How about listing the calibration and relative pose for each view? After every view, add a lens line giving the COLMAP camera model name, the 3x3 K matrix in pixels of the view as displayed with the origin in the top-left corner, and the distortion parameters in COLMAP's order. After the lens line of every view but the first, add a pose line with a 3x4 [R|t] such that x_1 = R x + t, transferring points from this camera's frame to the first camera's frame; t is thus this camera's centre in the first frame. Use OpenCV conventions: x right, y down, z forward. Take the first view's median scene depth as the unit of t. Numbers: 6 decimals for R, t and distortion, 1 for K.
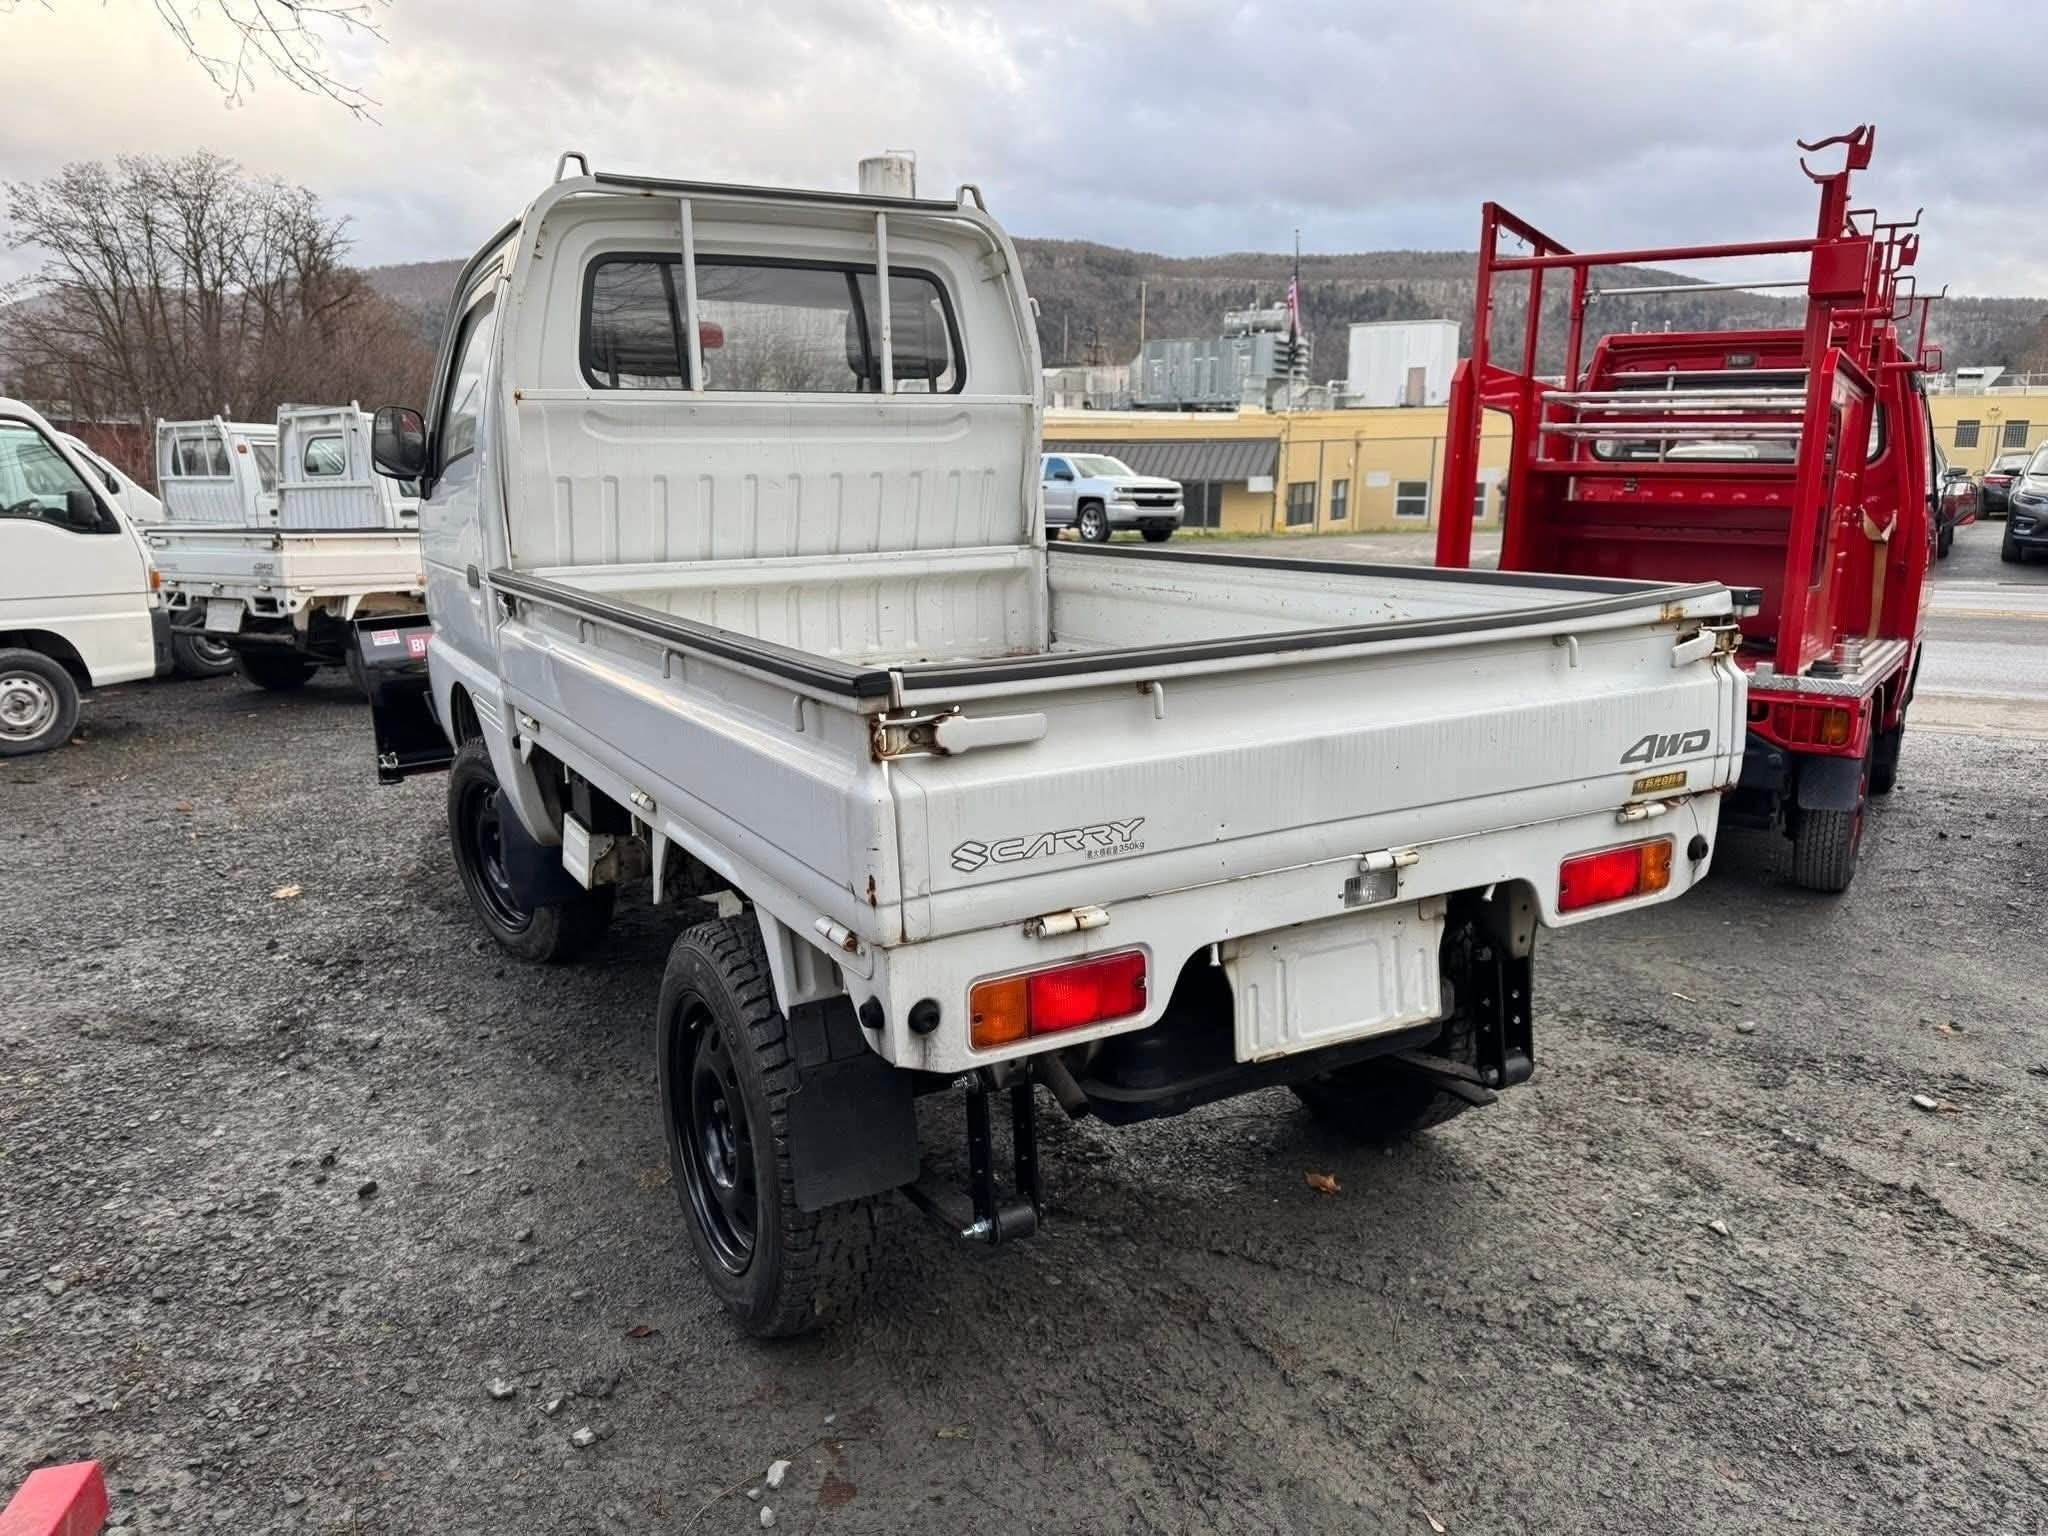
lens RADIAL K [[1445.3, 0, 1035.8], [0, 1445.3, 728.9], [0, 0, 1]] dist [0.035544, -0.035078]
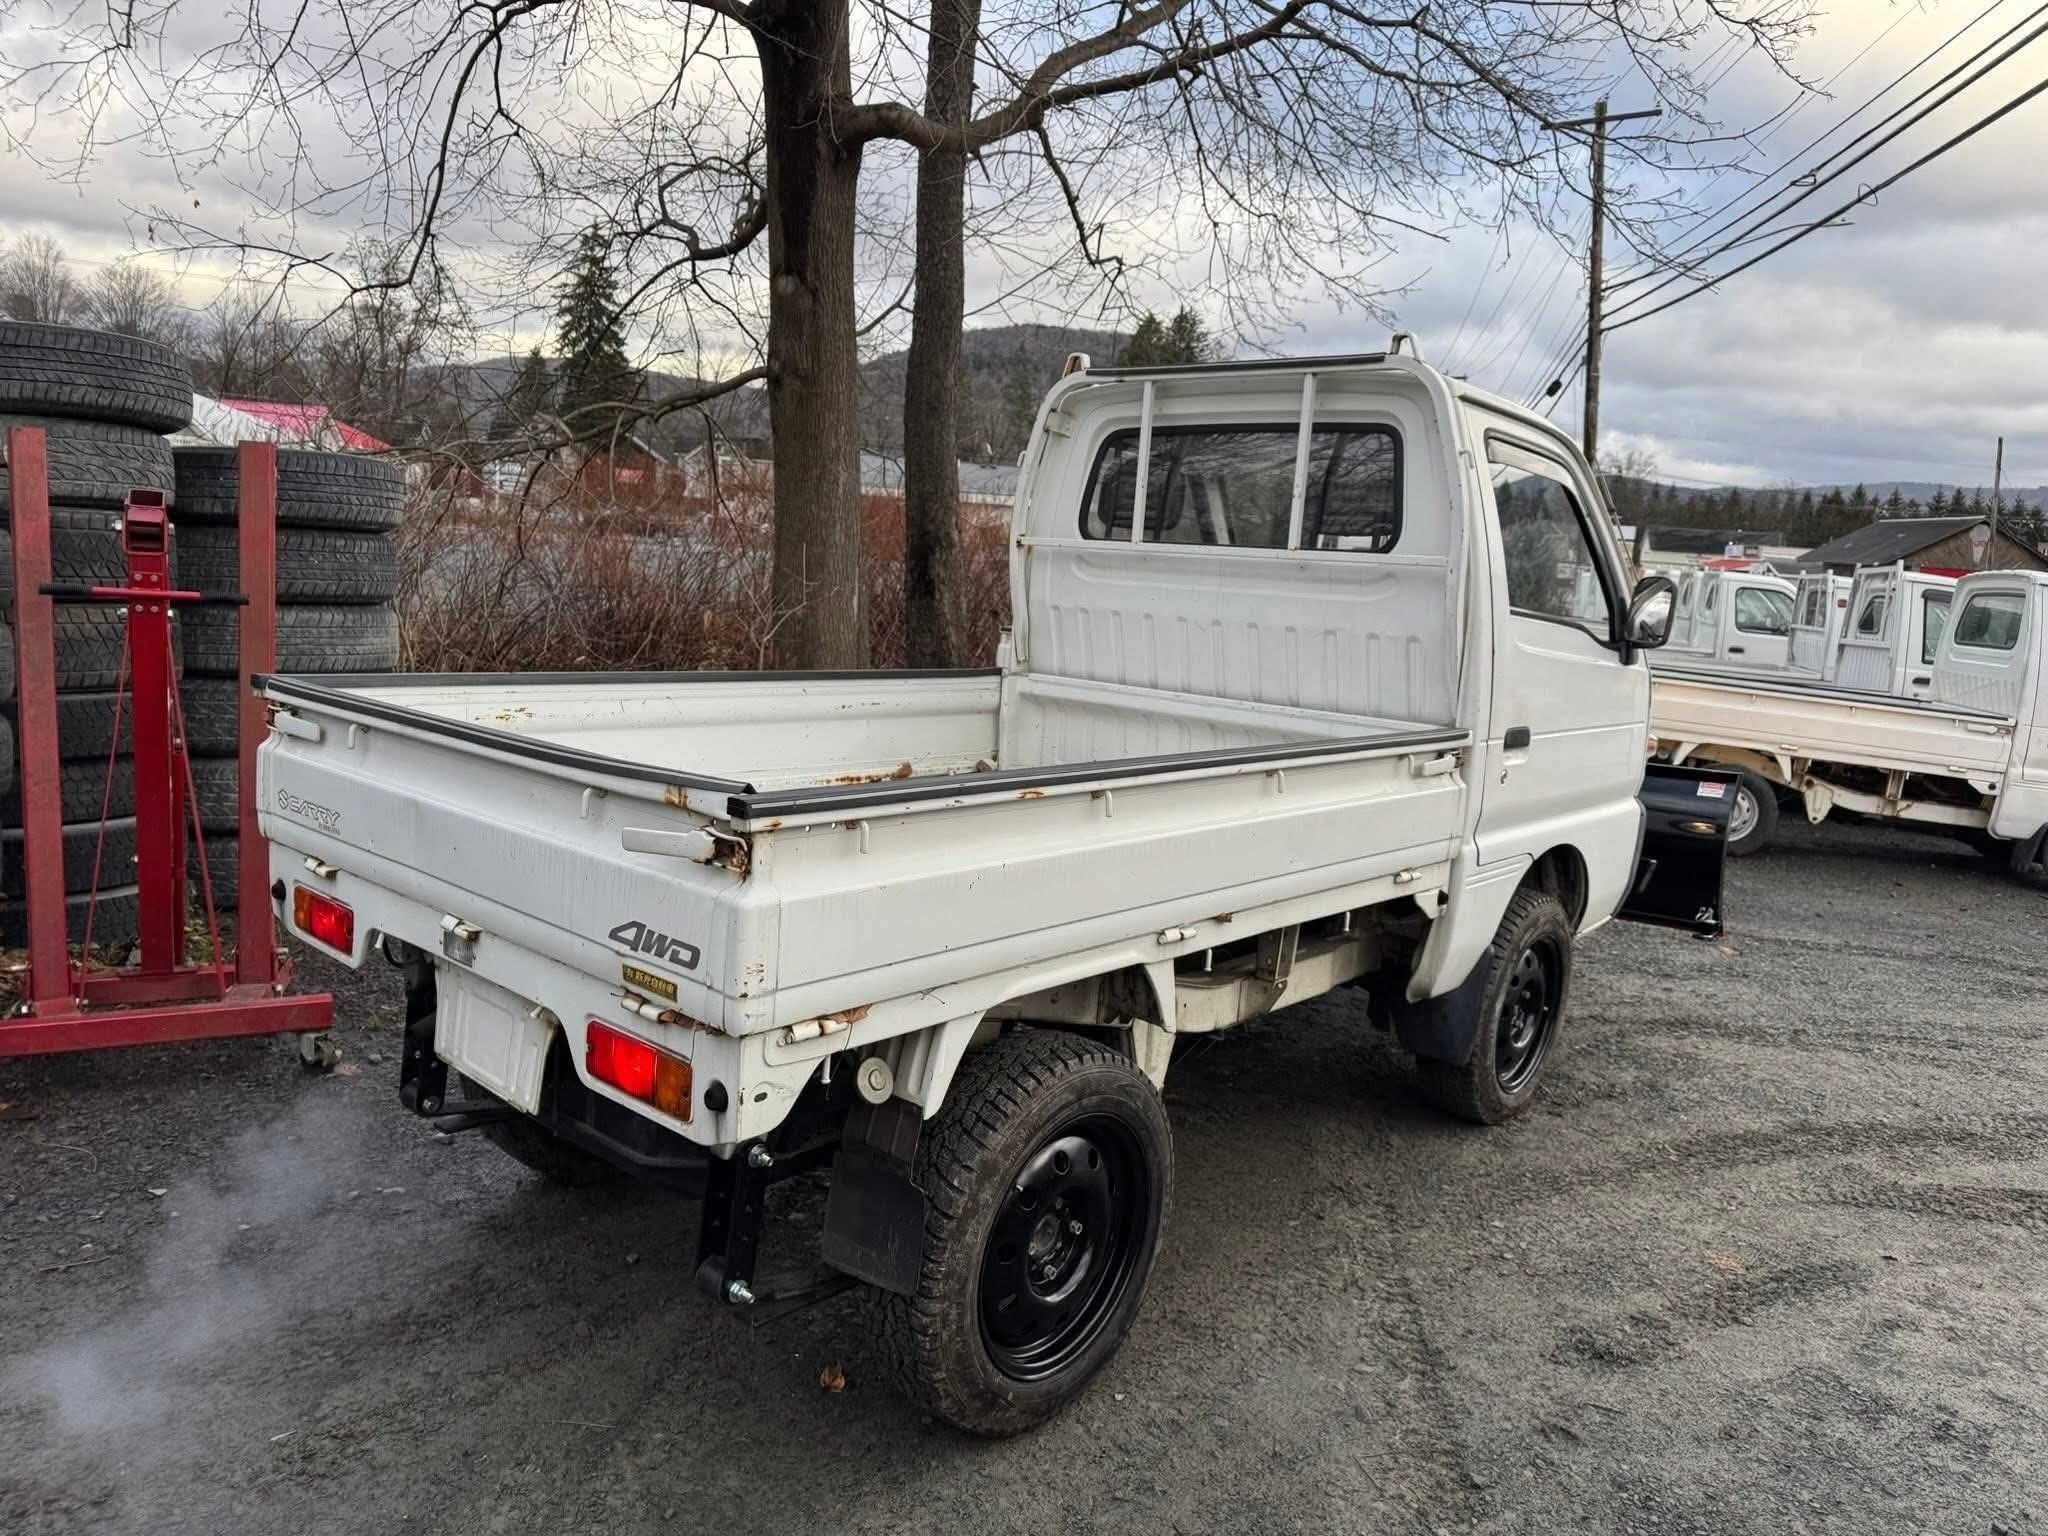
lens RADIAL K [[1445.3, 0, 1023.9], [0, 1445.3, 734.3], [0, 0, 1]] dist [0.035544, -0.035078]
pose [[0.317427, 0.148524, -0.936579, 0.919743], [-0.242124, 0.967616, 0.071385, -0.160052], [0.916851, 0.204108, 0.343109, 0.616986]]
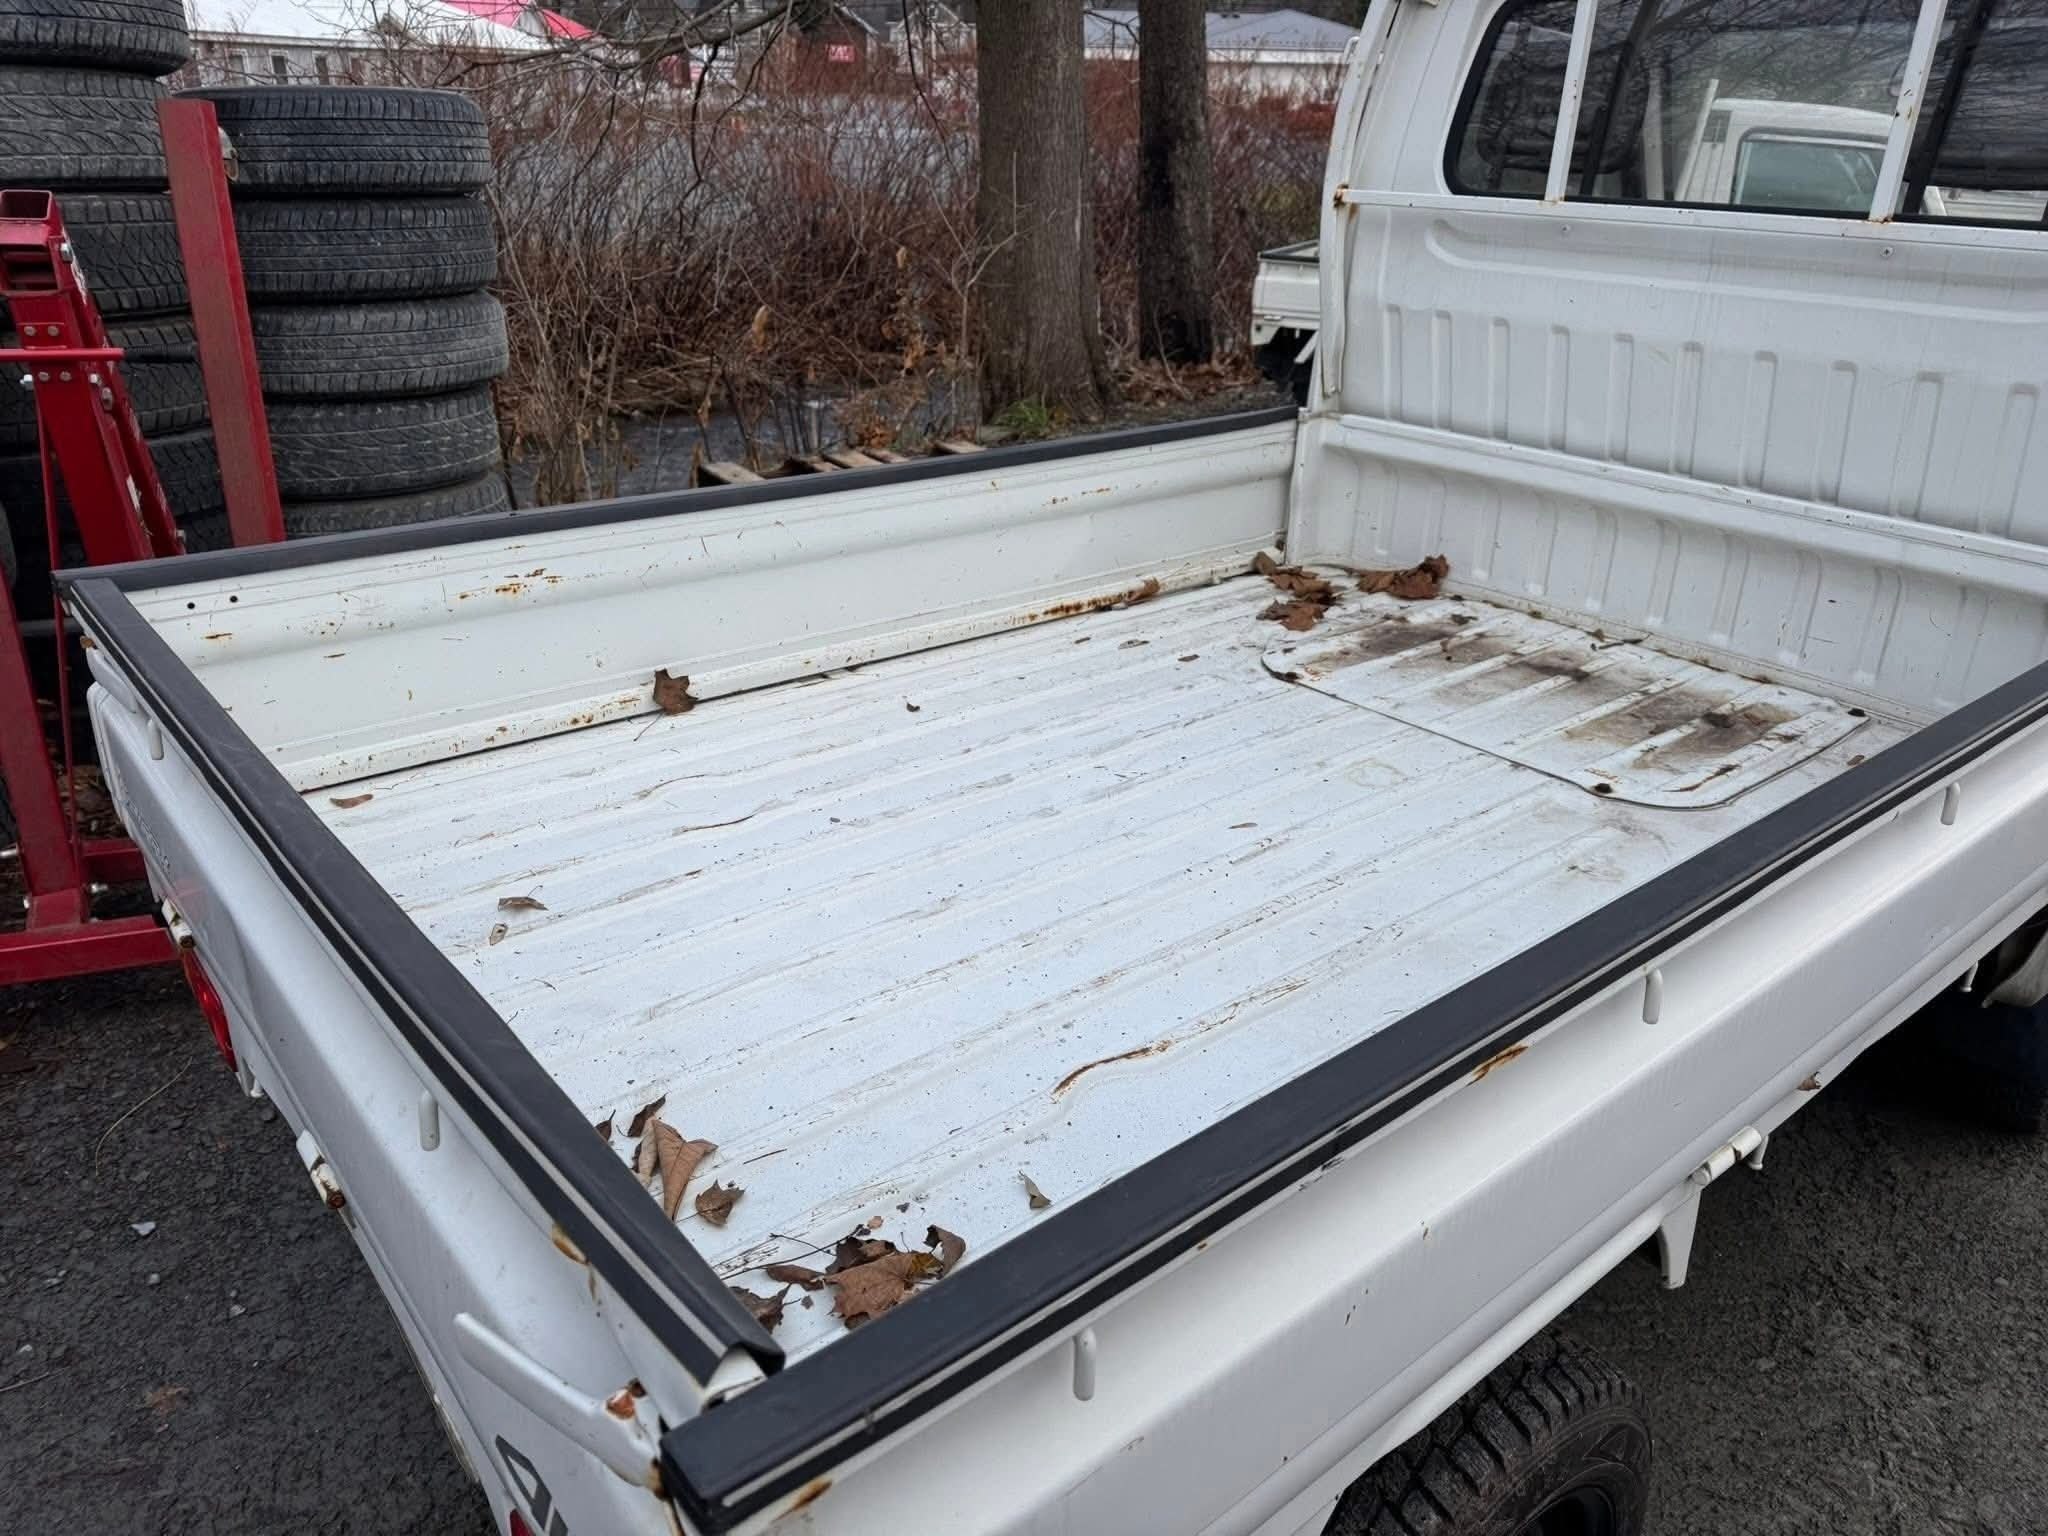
lens RADIAL K [[1445.3, 0, 984.9], [0, 1445.3, 762.7], [0, 0, 1]] dist [0.035544, -0.035078]
pose [[0.148503, 0.414965, -0.897636, 0.483788], [-0.203138, 0.901144, 0.382980, -0.223639], [0.967823, 0.125471, 0.218118, 0.700102]]
